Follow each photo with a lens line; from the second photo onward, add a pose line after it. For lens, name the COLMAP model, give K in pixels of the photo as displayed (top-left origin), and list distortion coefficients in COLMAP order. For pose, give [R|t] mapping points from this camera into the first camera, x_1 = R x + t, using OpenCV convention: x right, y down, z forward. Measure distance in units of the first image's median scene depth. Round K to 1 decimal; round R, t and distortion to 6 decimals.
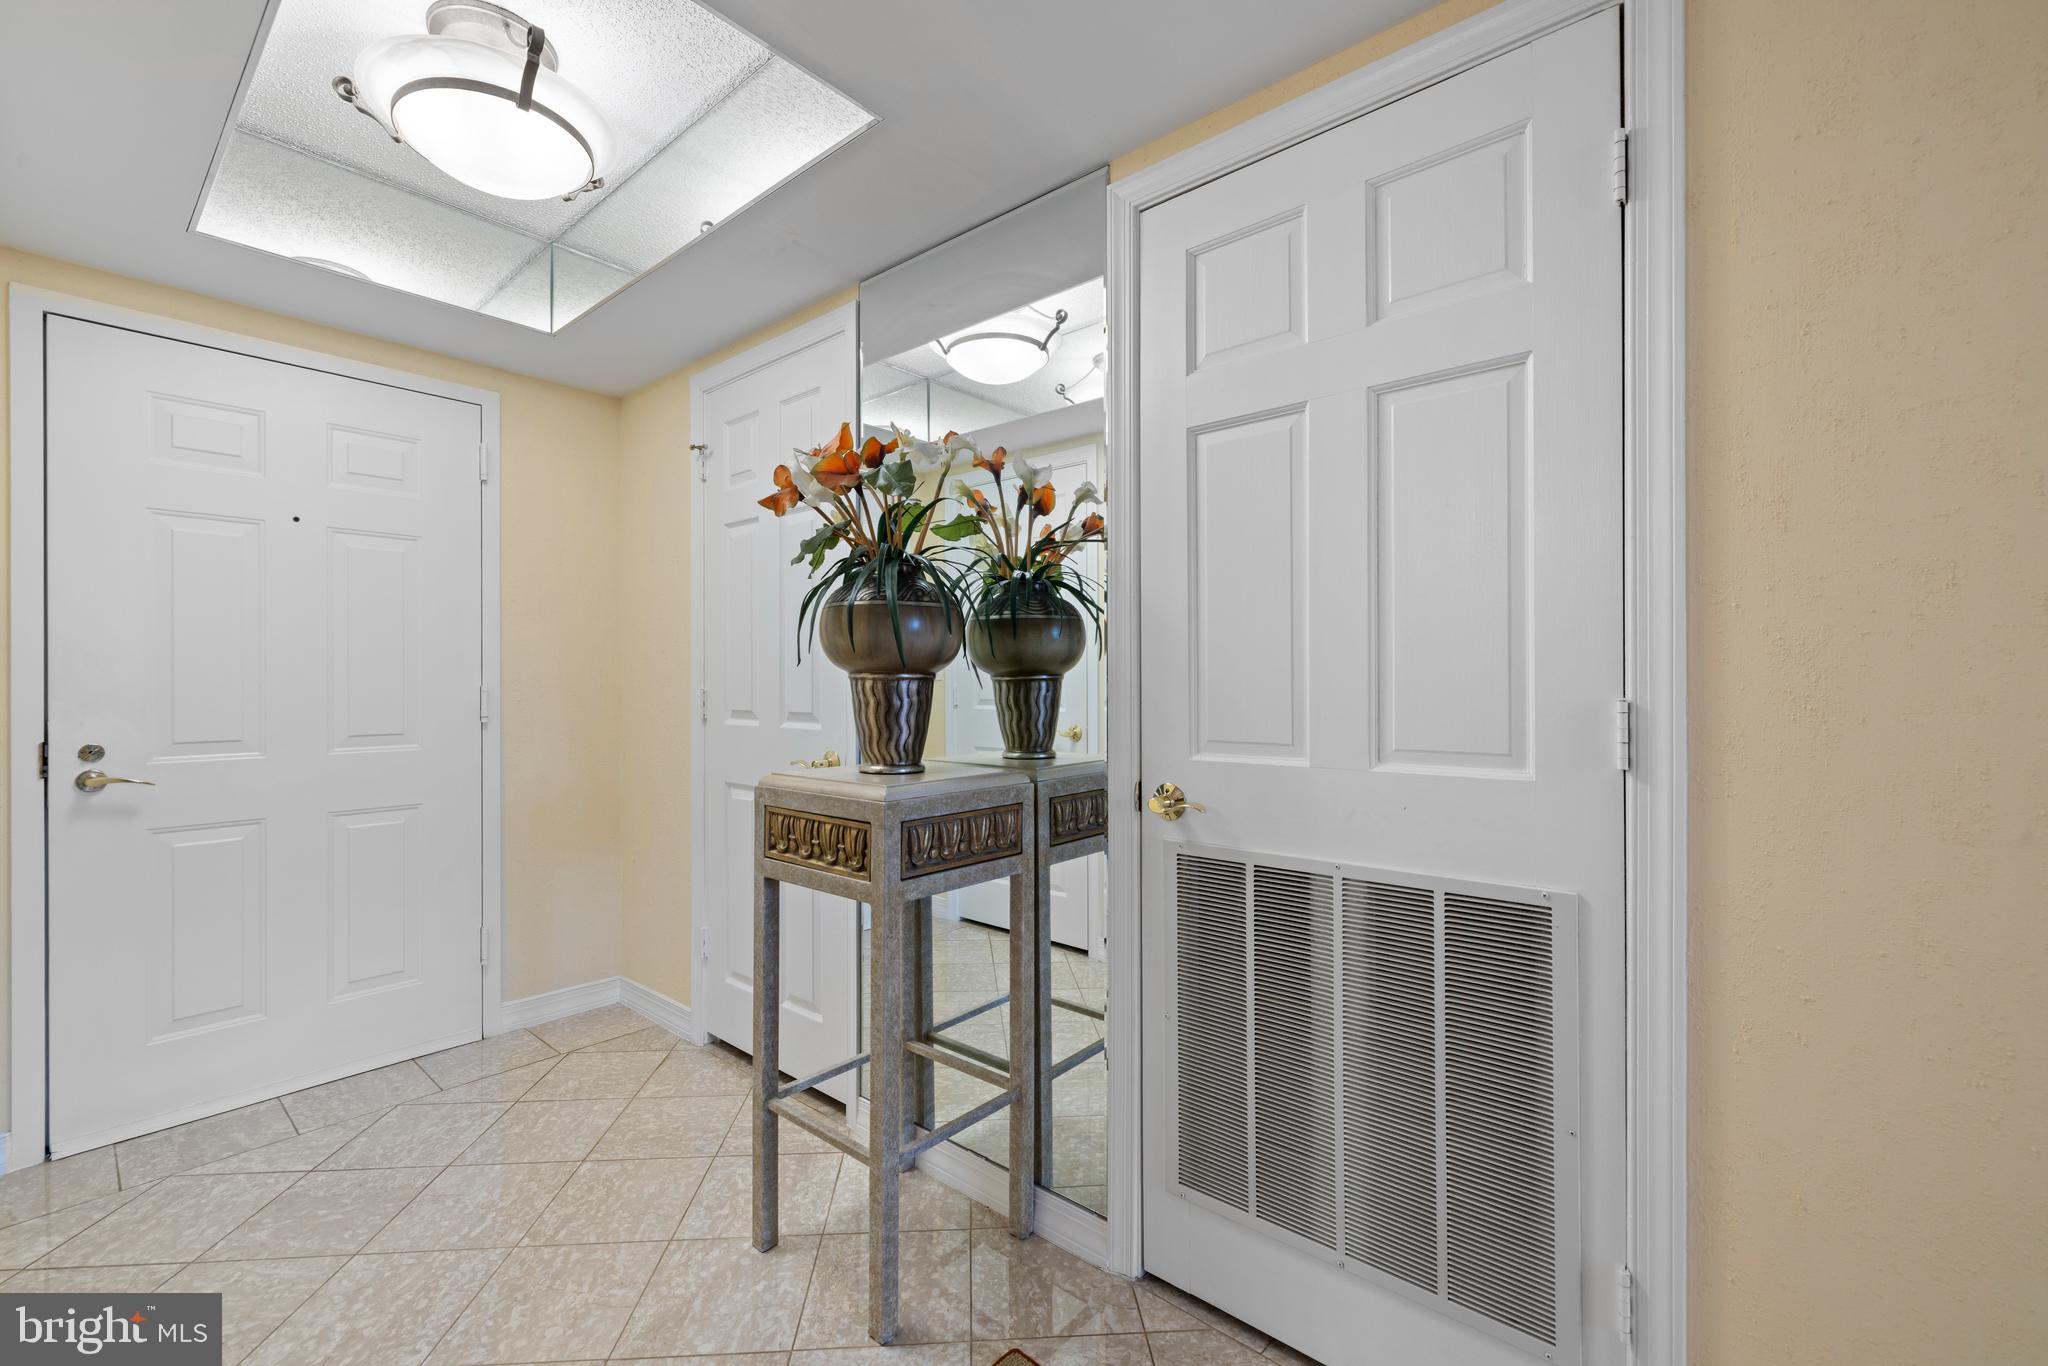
lens RADIAL K [[854.6, 0, 1025.3], [0, 854.6, 679.2], [0, 0, 1]] dist [0.001230, 0.000503]
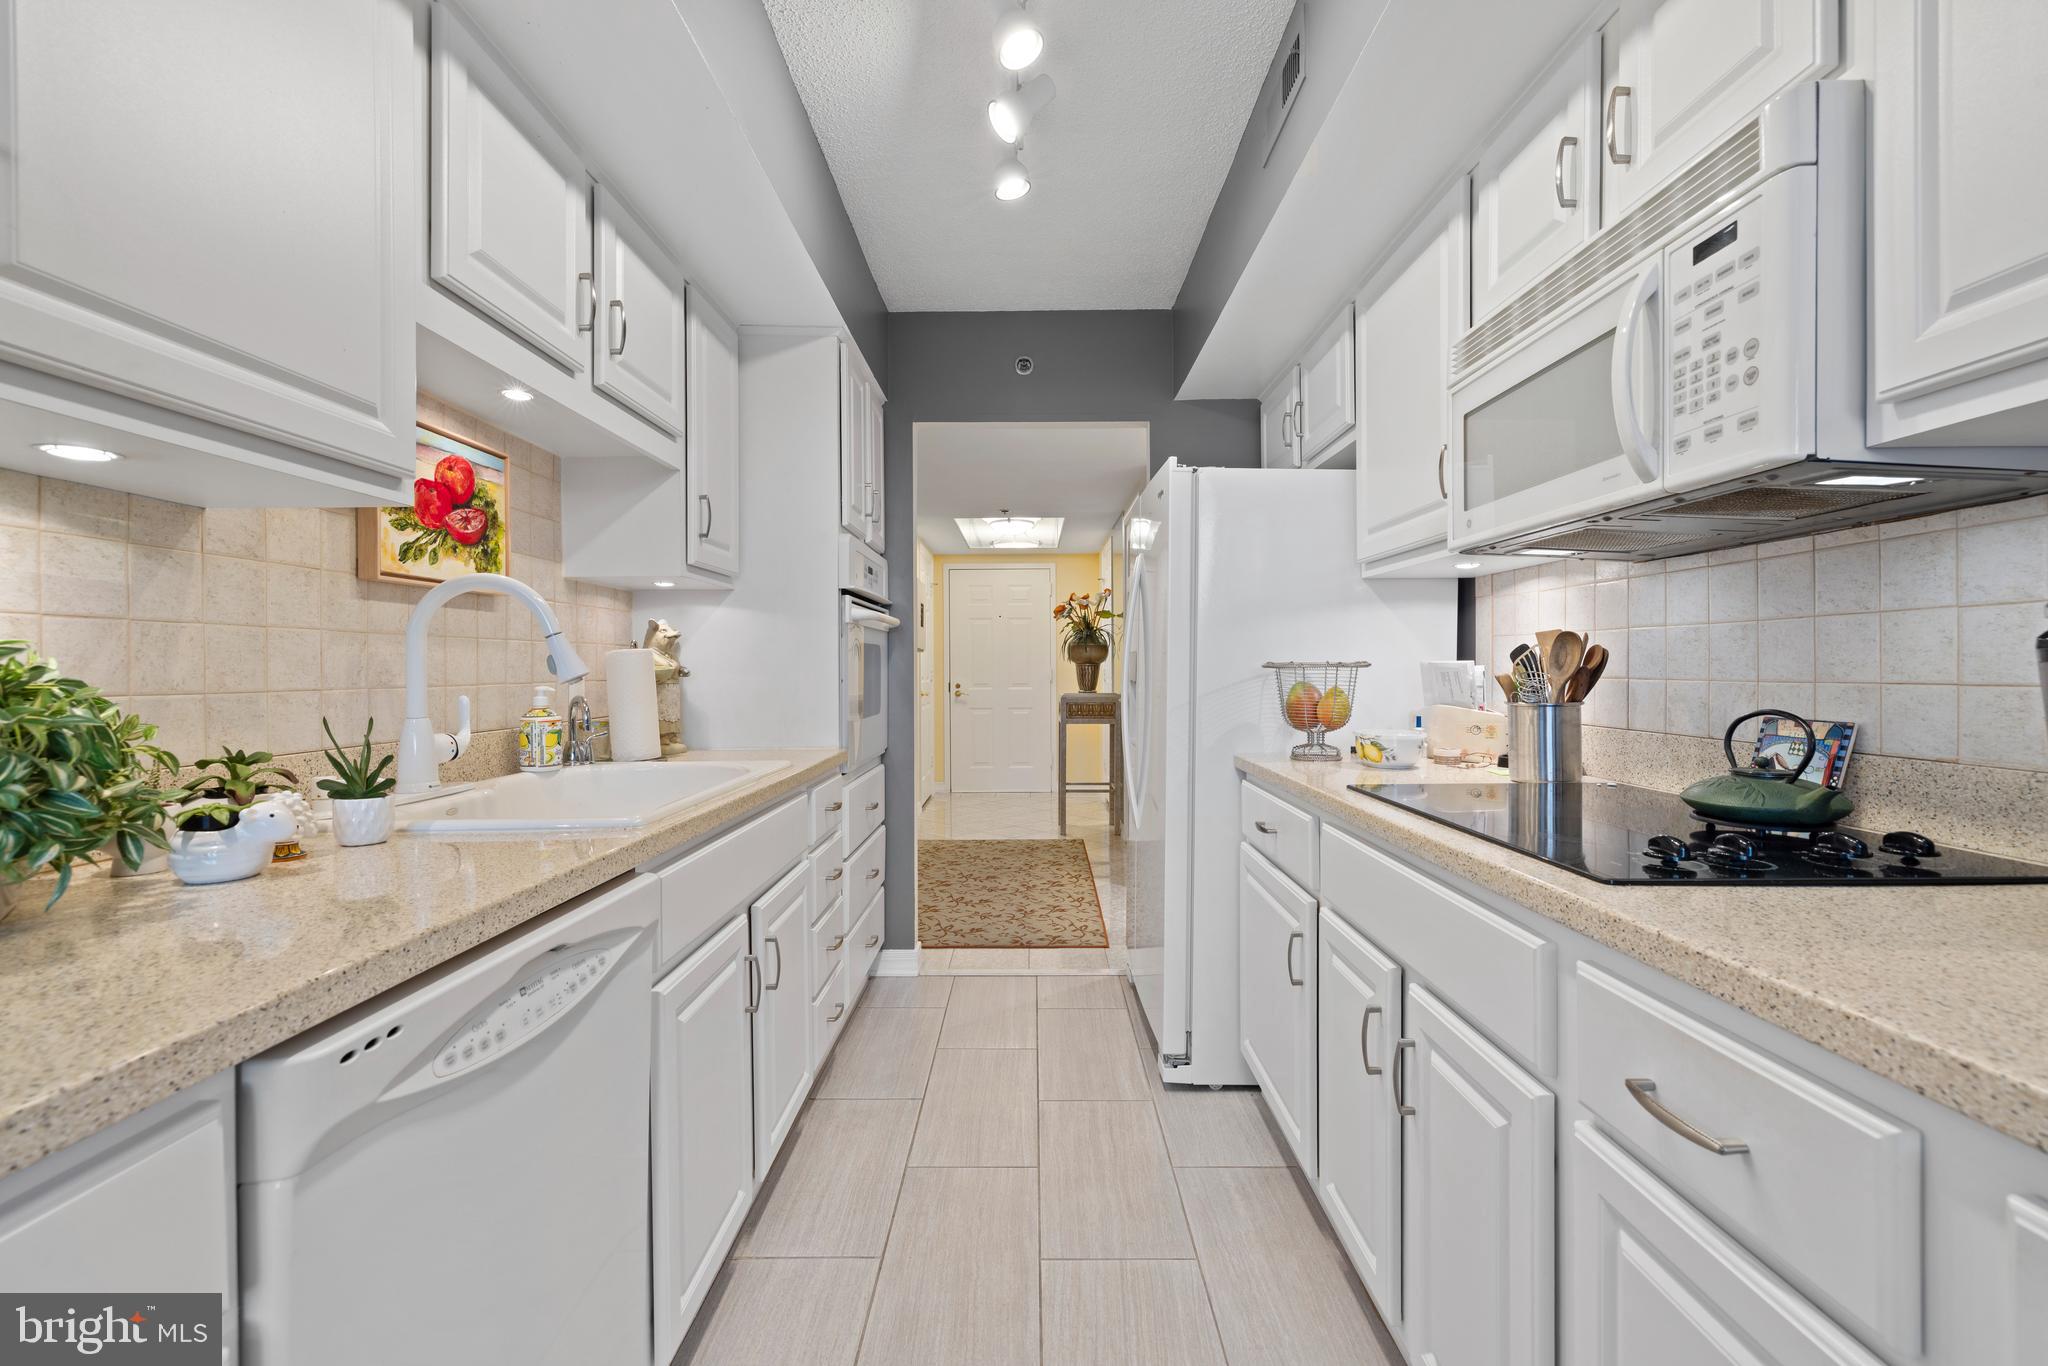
lens RADIAL K [[854.6, 0, 1025.3], [0, 854.6, 679.2], [0, 0, 1]] dist [0.001230, 0.000503]
pose [[0.764871, -0.007135, 0.644144, -2.582745], [0.000867, 0.999949, 0.010046, 0.021266], [-0.644183, -0.007125, 0.764838, -1.504797]]
